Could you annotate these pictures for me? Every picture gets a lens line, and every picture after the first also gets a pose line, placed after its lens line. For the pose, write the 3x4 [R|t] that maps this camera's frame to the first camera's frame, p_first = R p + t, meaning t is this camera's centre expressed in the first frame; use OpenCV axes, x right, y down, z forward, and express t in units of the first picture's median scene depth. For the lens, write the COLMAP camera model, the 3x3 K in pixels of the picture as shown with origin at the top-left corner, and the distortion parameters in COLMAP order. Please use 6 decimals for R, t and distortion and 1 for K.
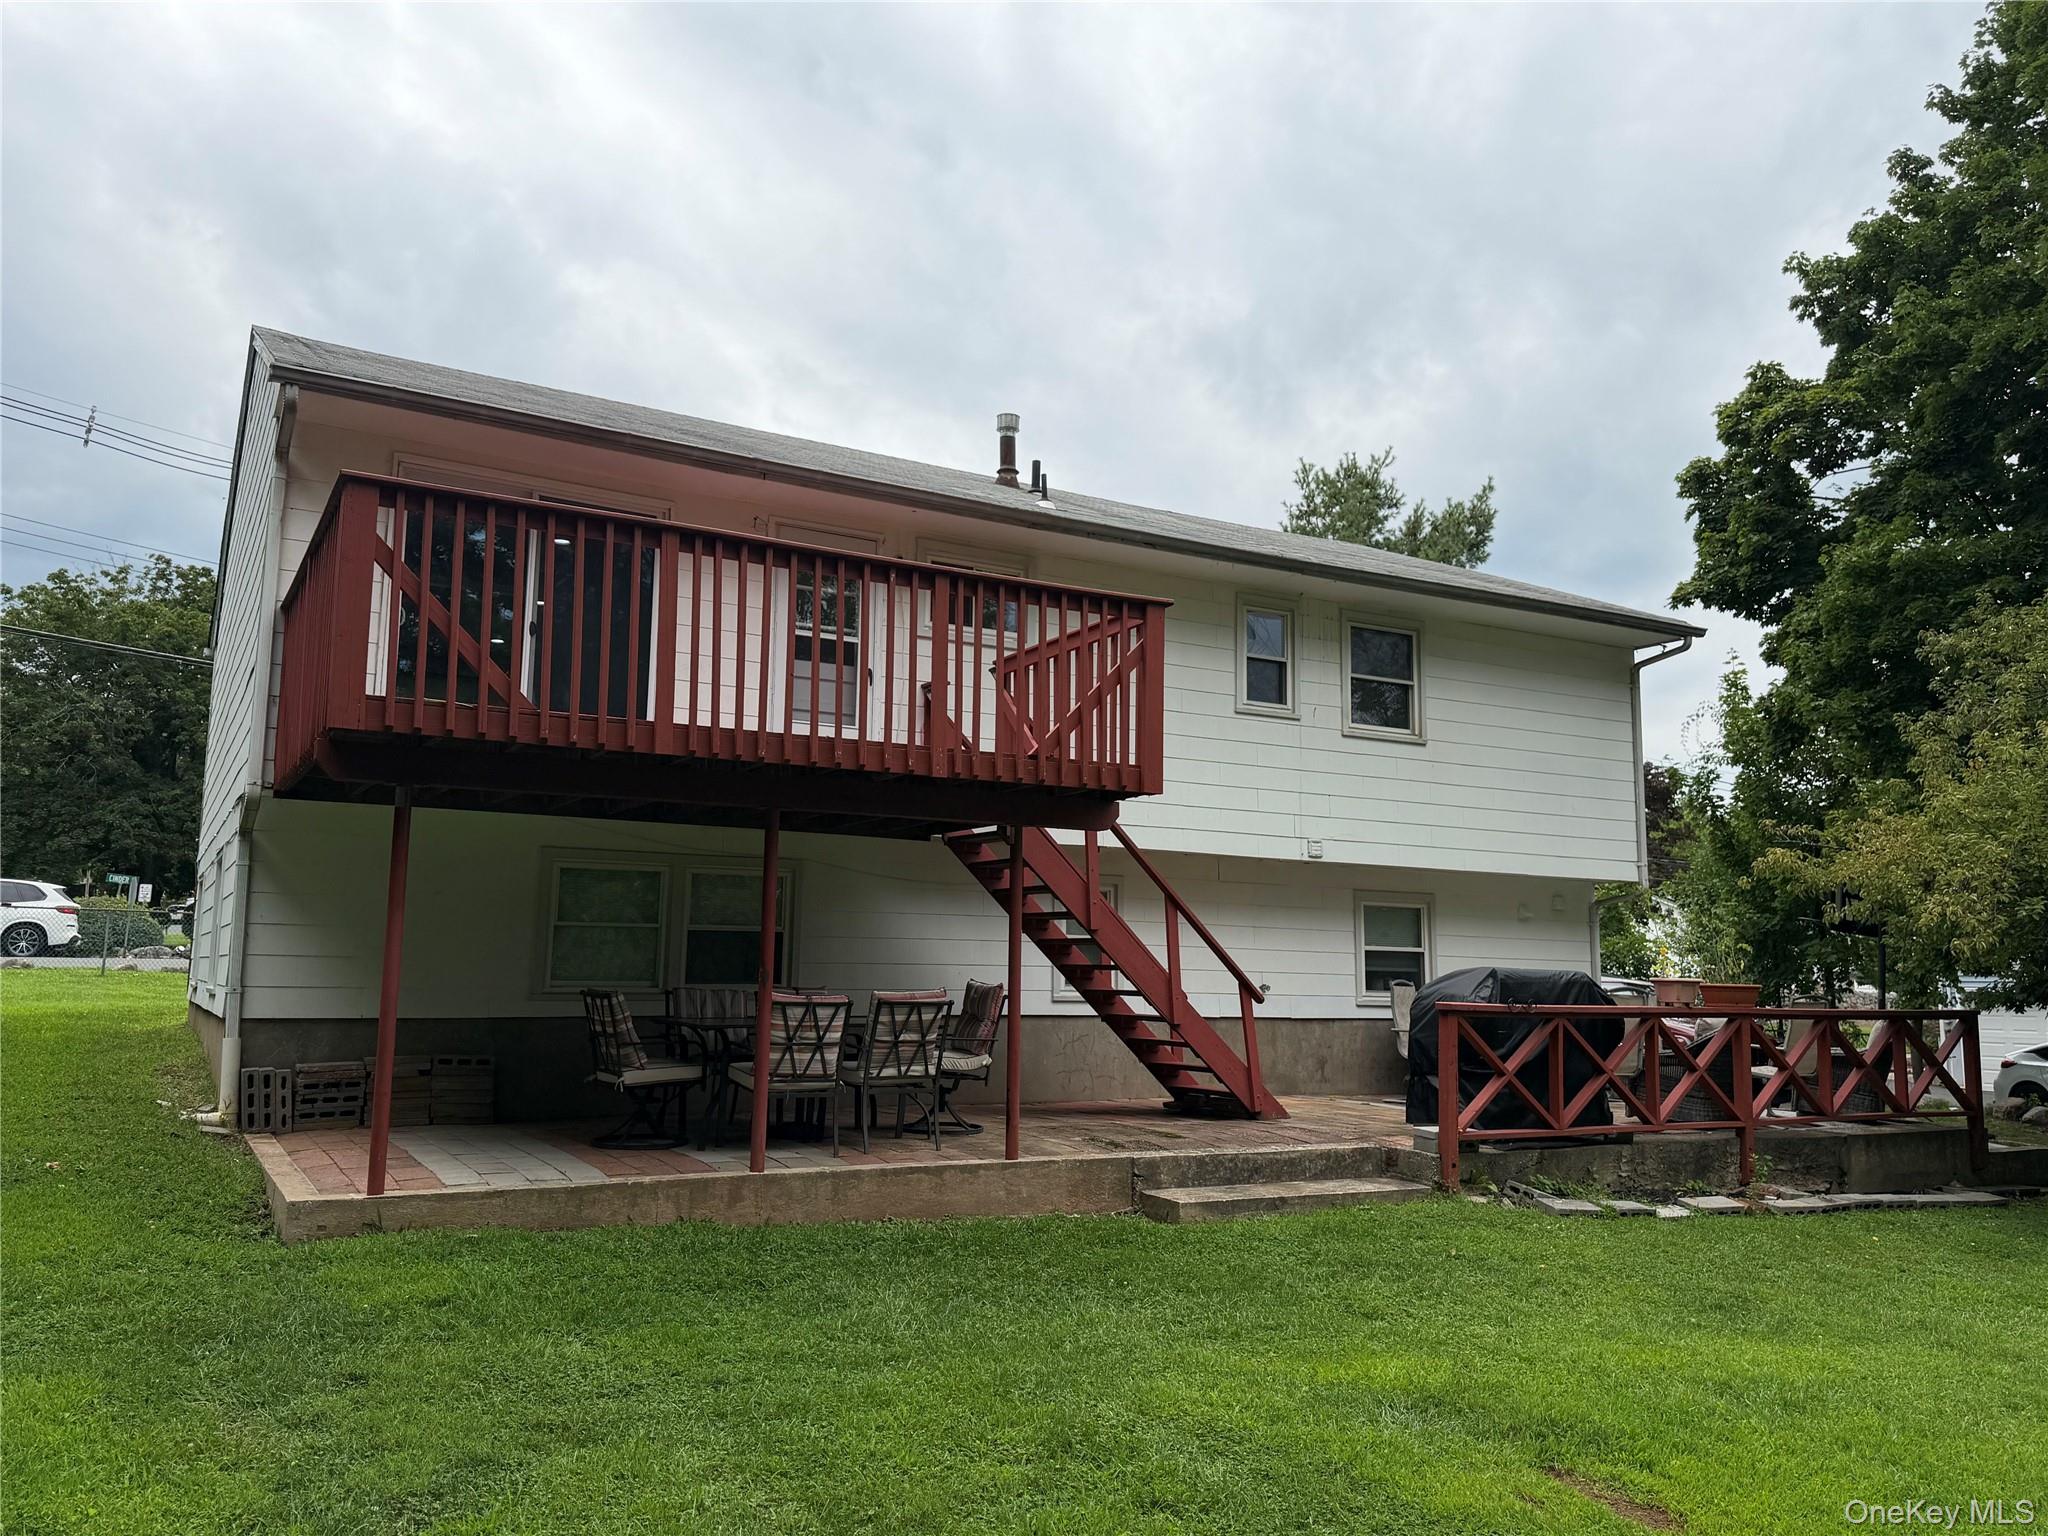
lens RADIAL K [[1519.2, 0, 1009.8], [0, 1519.2, 760.5], [0, 0, 1]] dist [0.025178, -0.004737]
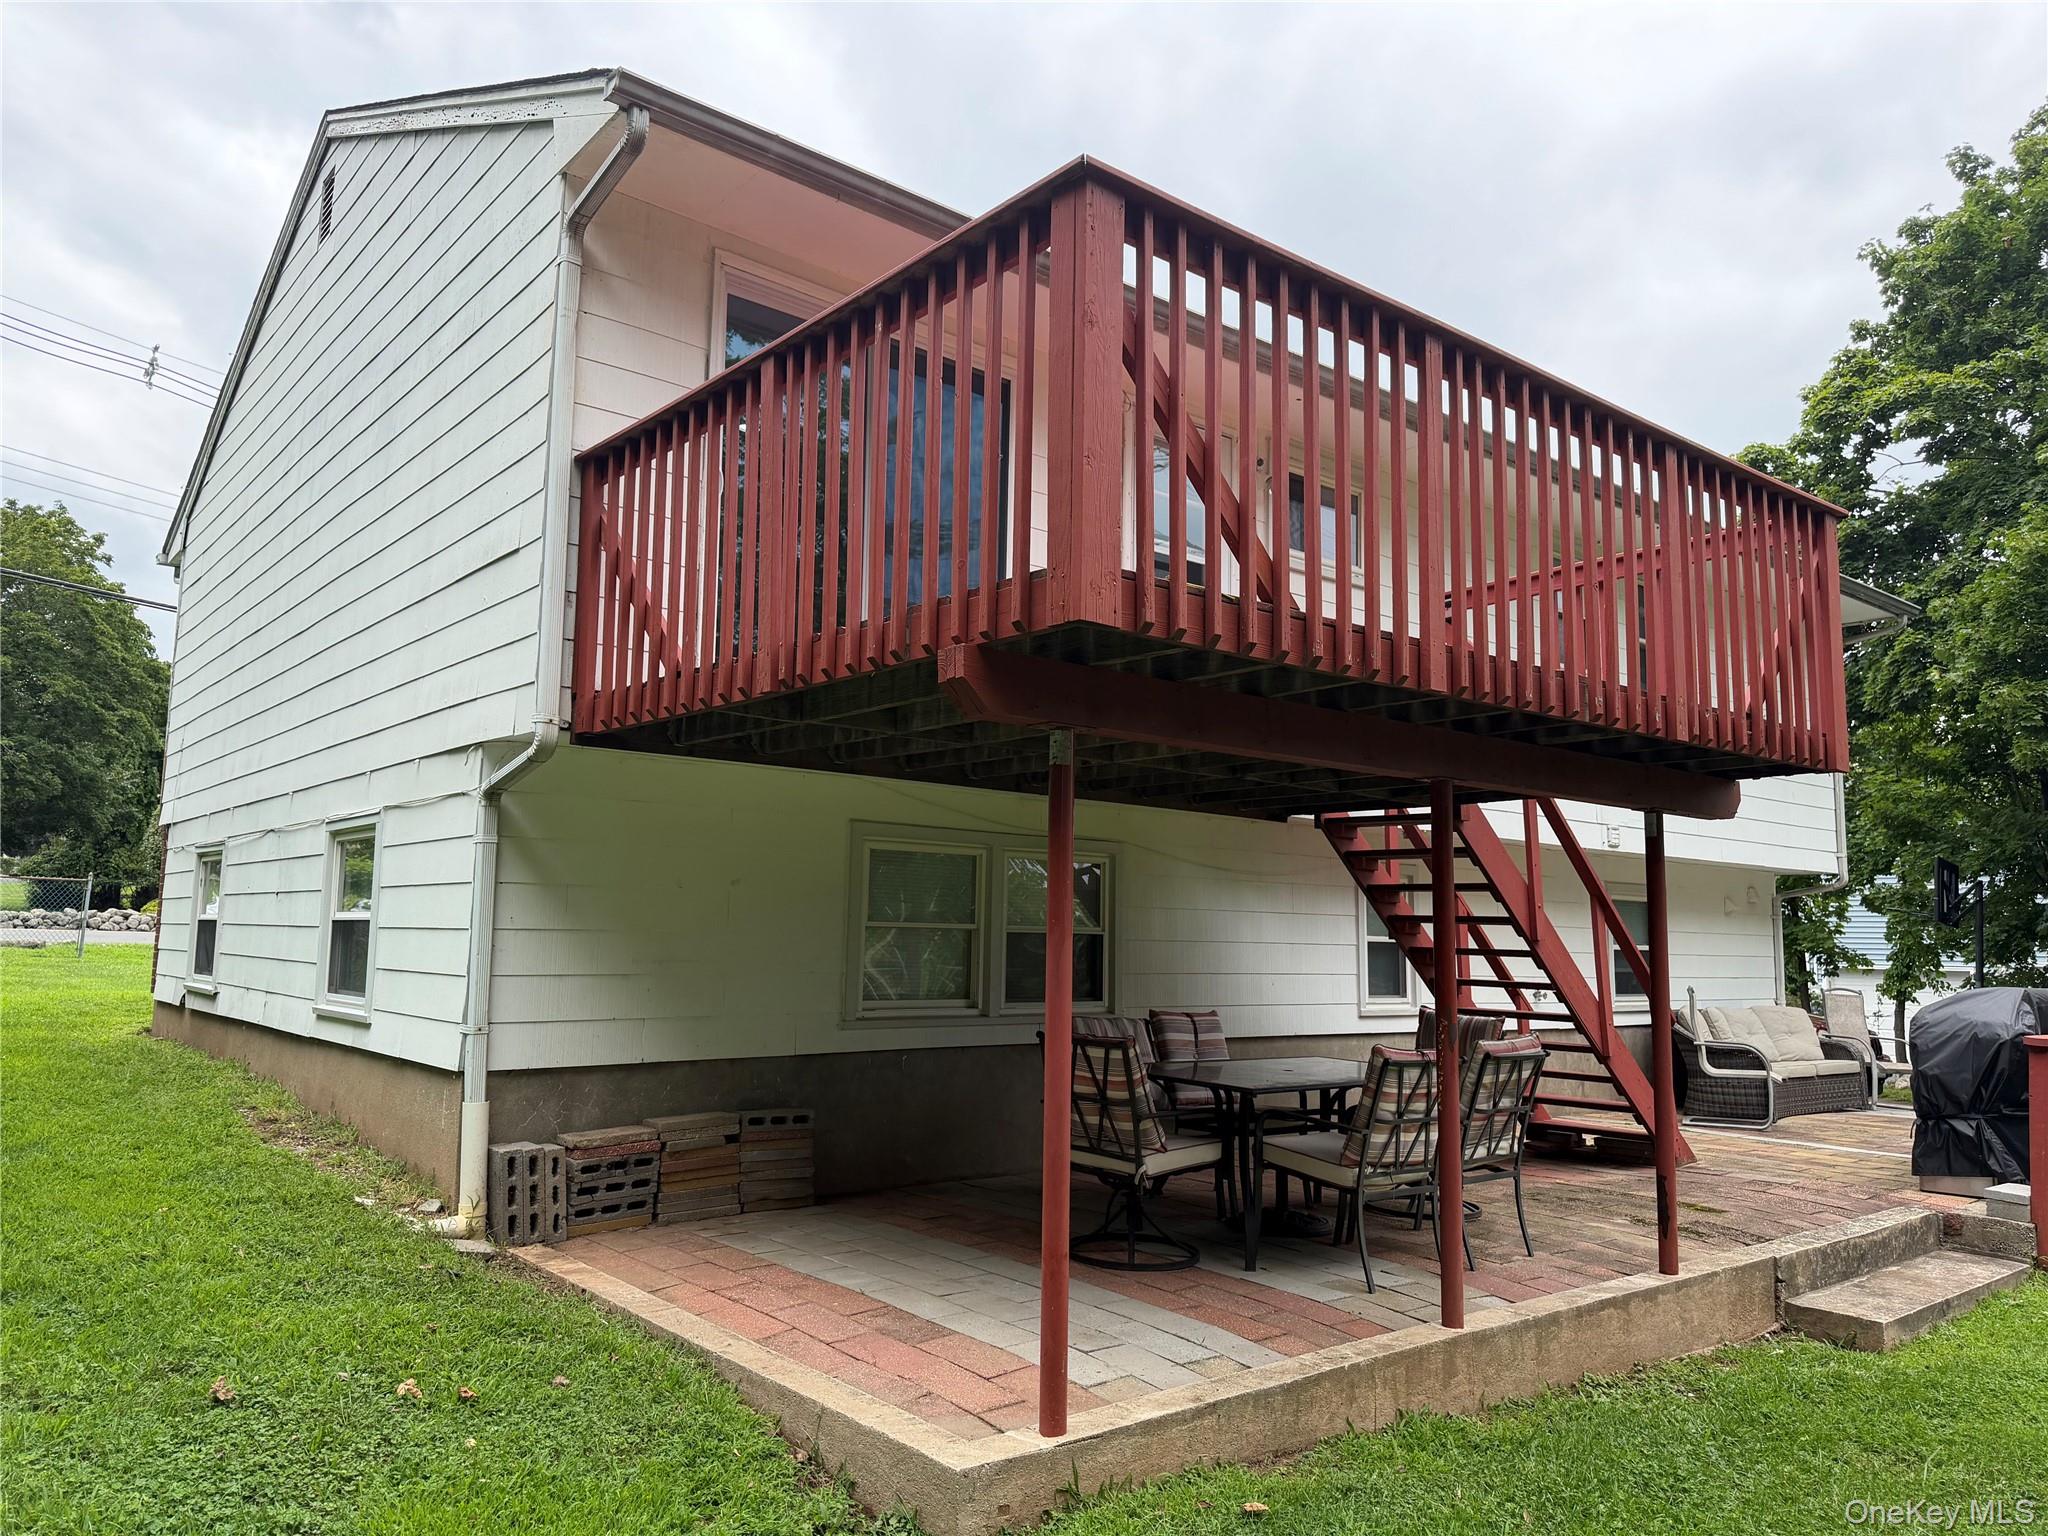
lens RADIAL K [[1429.7, 0, 1024.0], [0, 1429.7, 768.0], [0, 0, 1]] dist [0.139151, -0.229765]
pose [[0.983505, 0.028578, 0.178607, -0.388600], [-0.034021, 0.999043, 0.027485, 0.009830], [-0.177650, -0.033108, 0.983537, 0.333541]]
